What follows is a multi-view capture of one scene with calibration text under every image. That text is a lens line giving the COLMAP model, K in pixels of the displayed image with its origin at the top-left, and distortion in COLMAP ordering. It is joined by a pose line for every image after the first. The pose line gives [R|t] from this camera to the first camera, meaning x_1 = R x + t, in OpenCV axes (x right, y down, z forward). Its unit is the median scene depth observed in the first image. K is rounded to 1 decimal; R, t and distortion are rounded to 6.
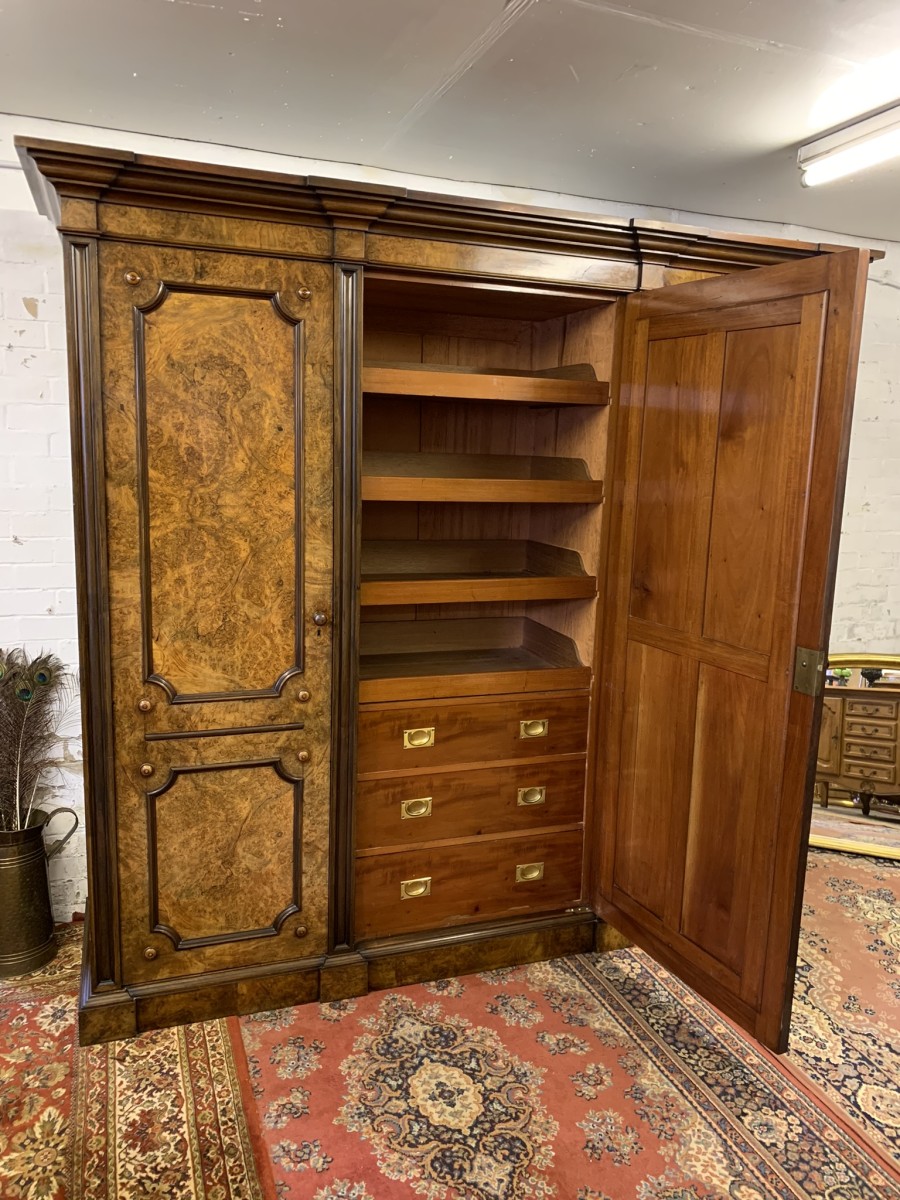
lens RADIAL K [[917.9, 0, 465.3], [0, 917.9, 598.1], [0, 0, 1]] dist [0.012570, -0.011187]
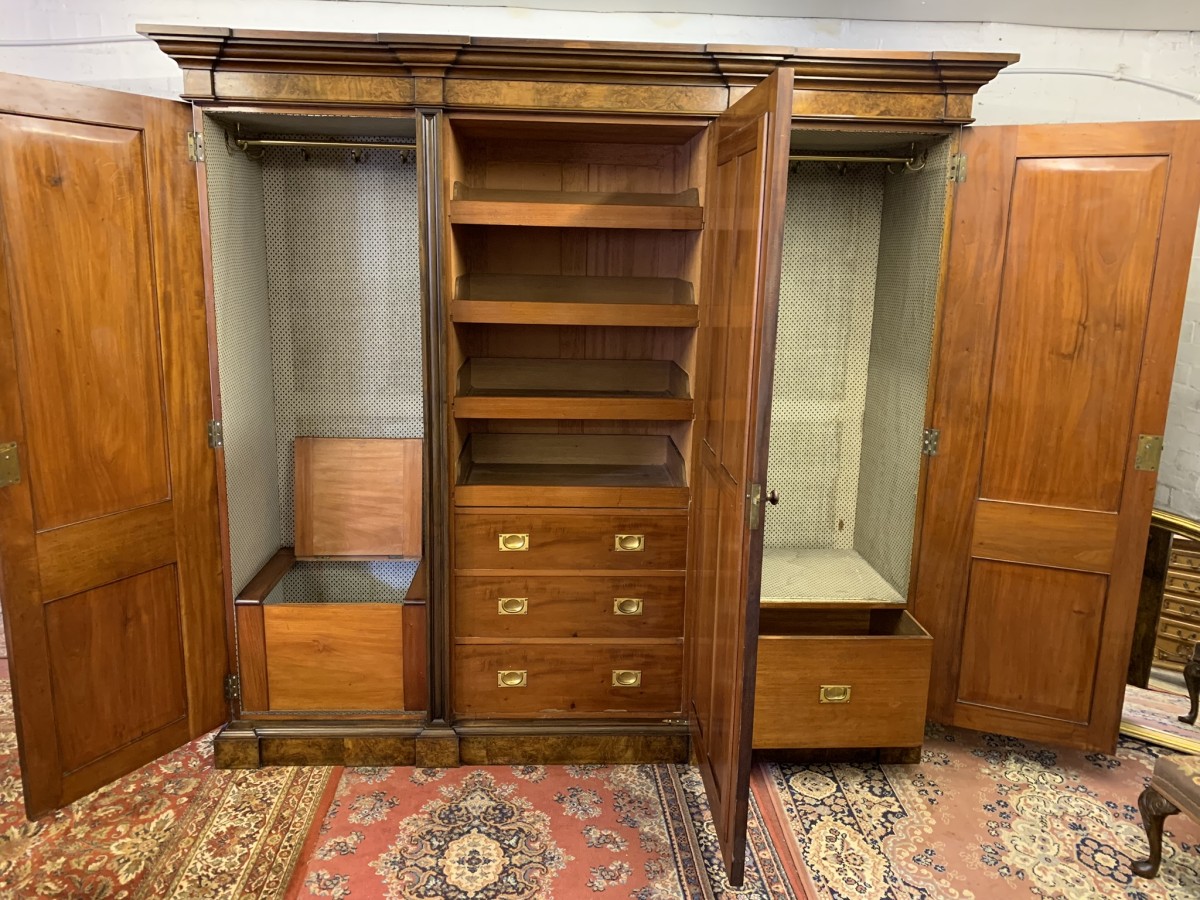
lens RADIAL K [[917.9, 0, 593.8], [0, 917.9, 435.4], [0, 0, 1]] dist [0.012570, -0.011187]
pose [[0.953560, 0.049470, -0.297113, 0.390855], [-0.040419, 0.998515, 0.036535, -0.018436], [0.298479, -0.022829, 0.954143, -0.003521]]
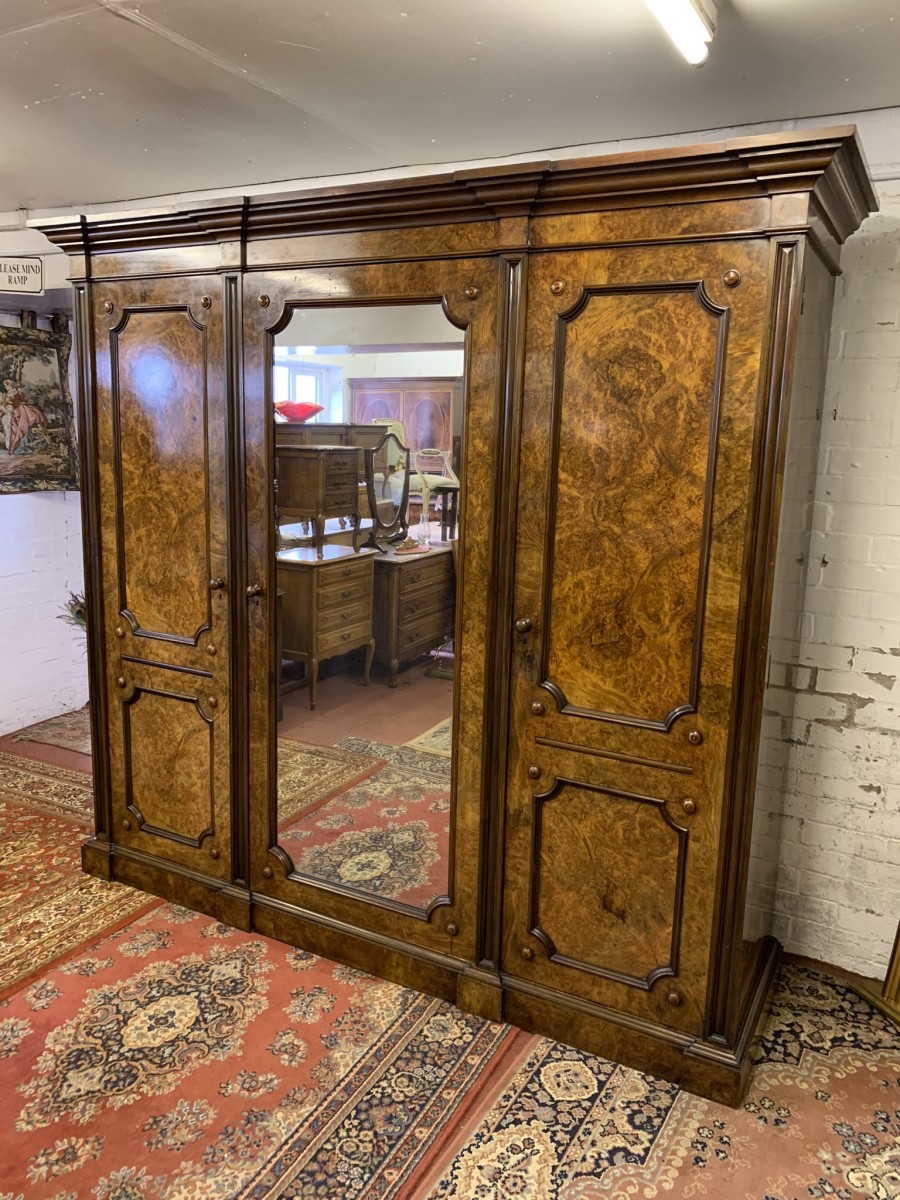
lens RADIAL K [[917.9, 0, 449.8], [0, 917.9, 590.1], [0, 0, 1]] dist [0.012570, -0.011187]
pose [[0.658838, 0.119897, -0.742669, 0.889539], [-0.131630, 0.990361, 0.043113, -0.058015], [0.740679, 0.069353, 0.668270, 0.449550]]
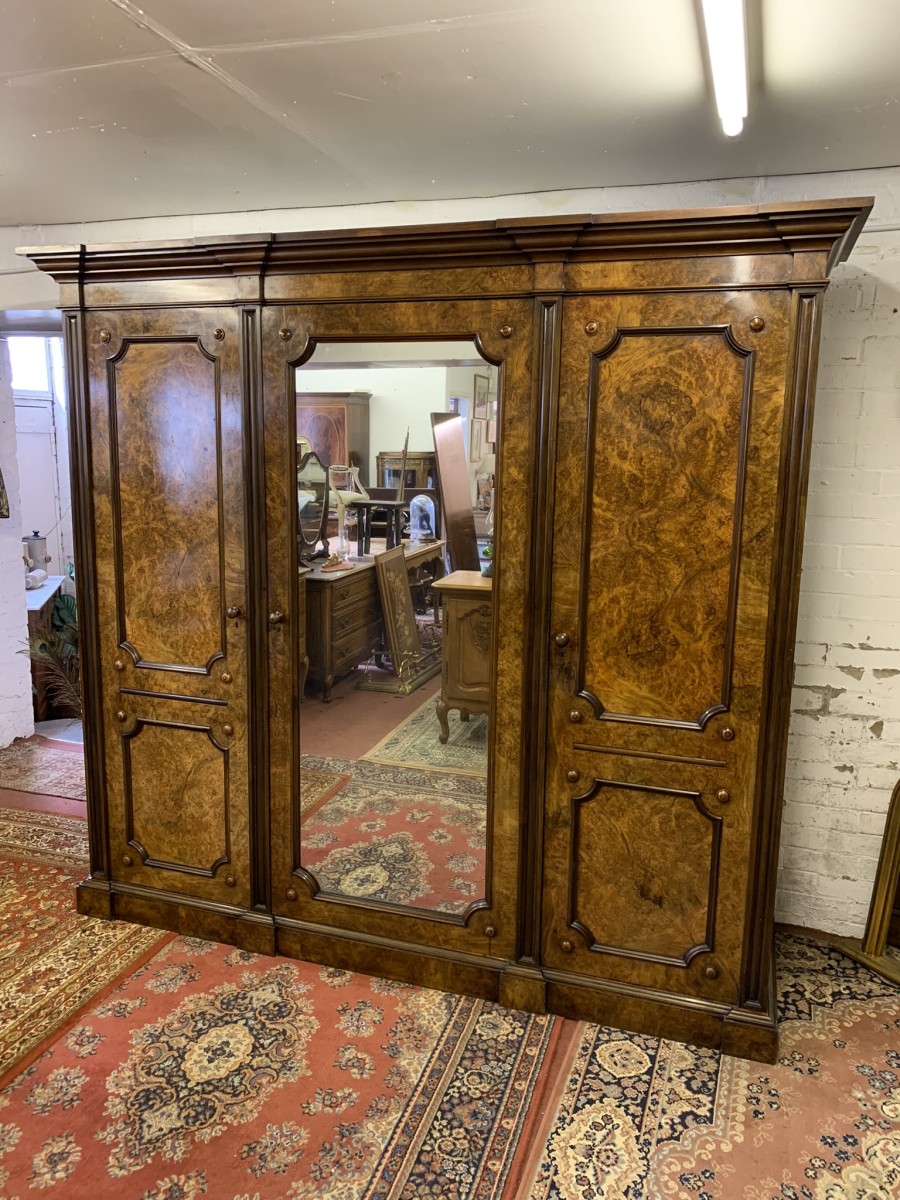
lens RADIAL K [[917.9, 0, 447.1], [0, 917.9, 589.8], [0, 0, 1]] dist [0.012570, -0.011187]
pose [[0.777862, 0.085000, -0.622661, 0.768830], [-0.095772, 0.995271, 0.016221, -0.050563], [0.621095, 0.047016, 0.782324, 0.262090]]
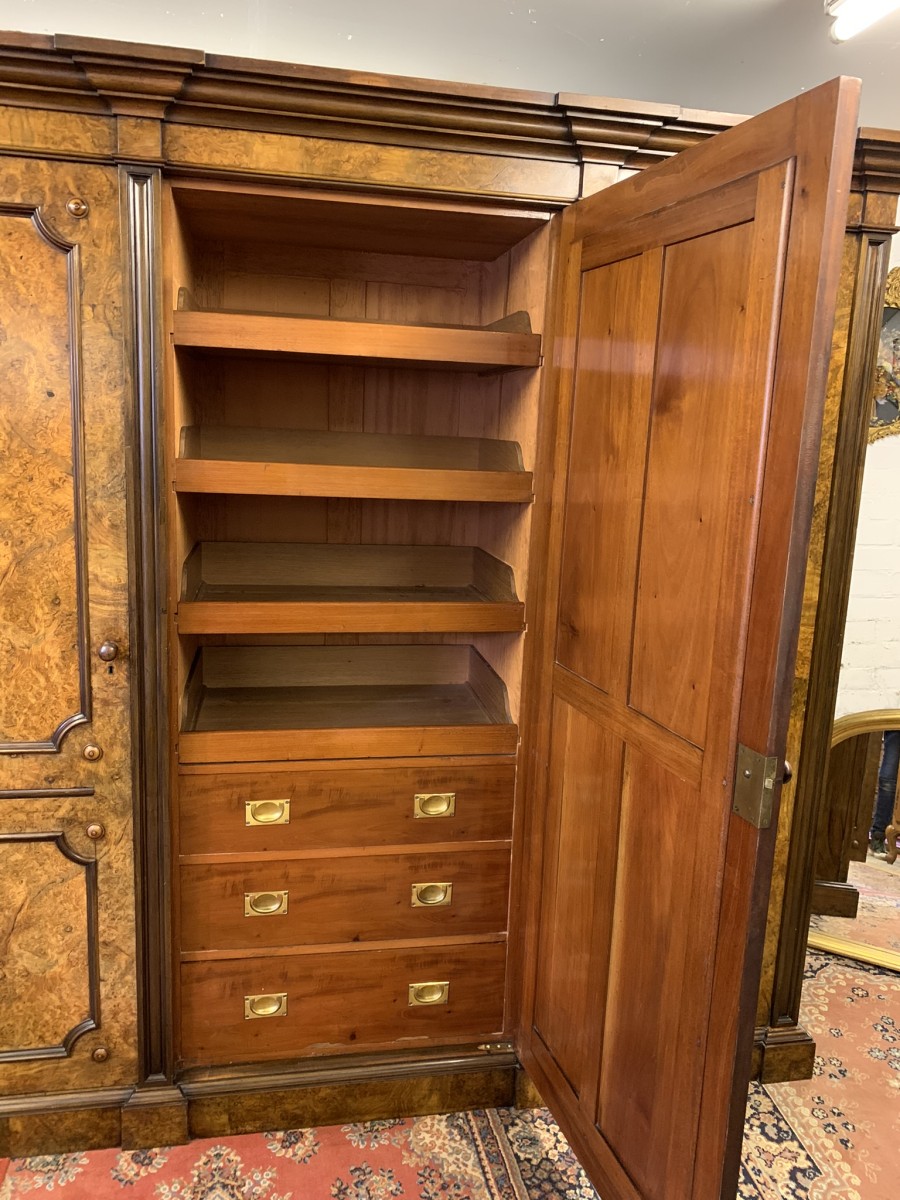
lens RADIAL K [[917.9, 0, 451.8], [0, 917.9, 589.9], [0, 0, 1]] dist [0.012570, -0.011187]
pose [[0.986001, 0.037316, -0.162512, 0.233851], [-0.036572, 0.999302, 0.007569, -0.042985], [0.162681, -0.001520, 0.986678, 0.310797]]
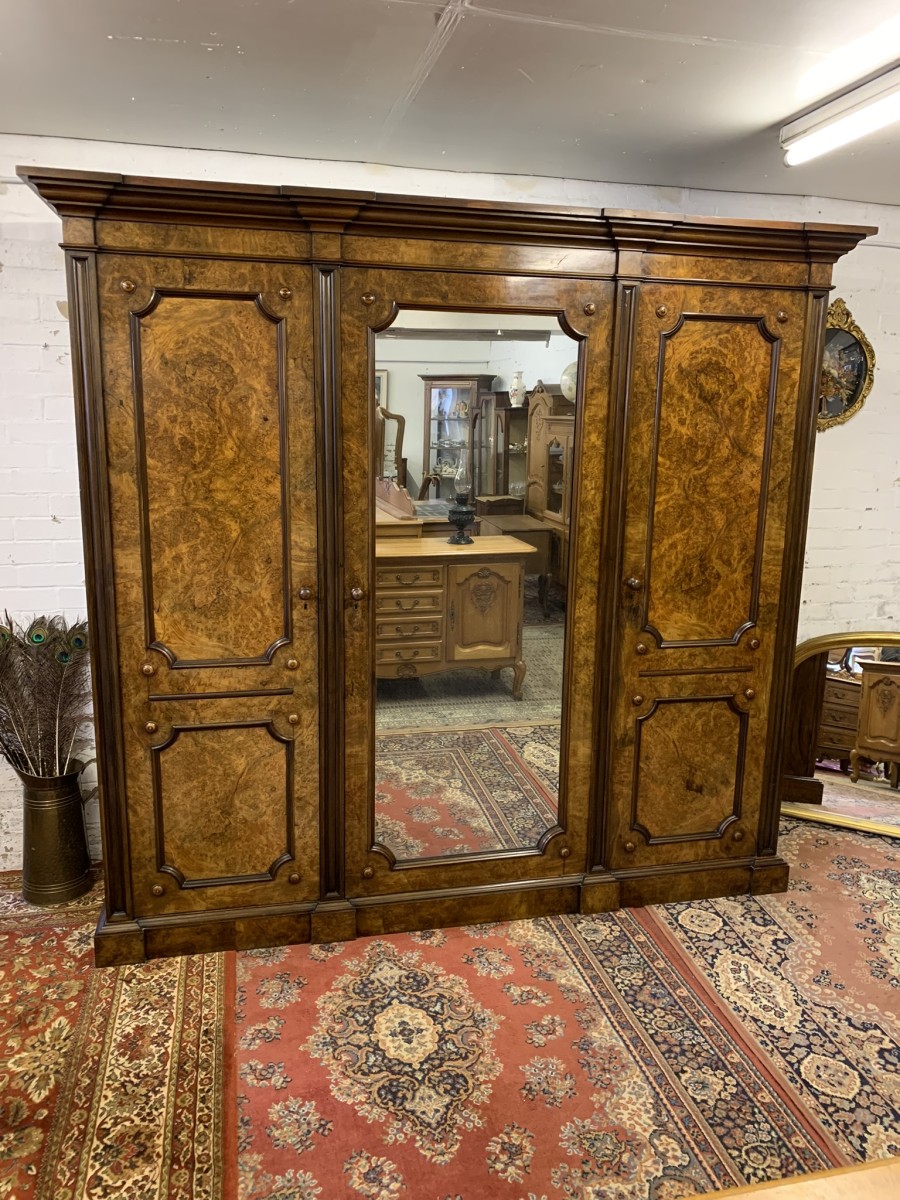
lens RADIAL K [[917.9, 0, 459.7], [0, 917.9, 589.6], [0, 0, 1]] dist [0.012570, -0.011187]
pose [[0.991537, 0.012051, -0.129266, 0.163441], [-0.008435, 0.999559, 0.028485, -0.014631], [0.129553, -0.027153, 0.991201, -0.052639]]
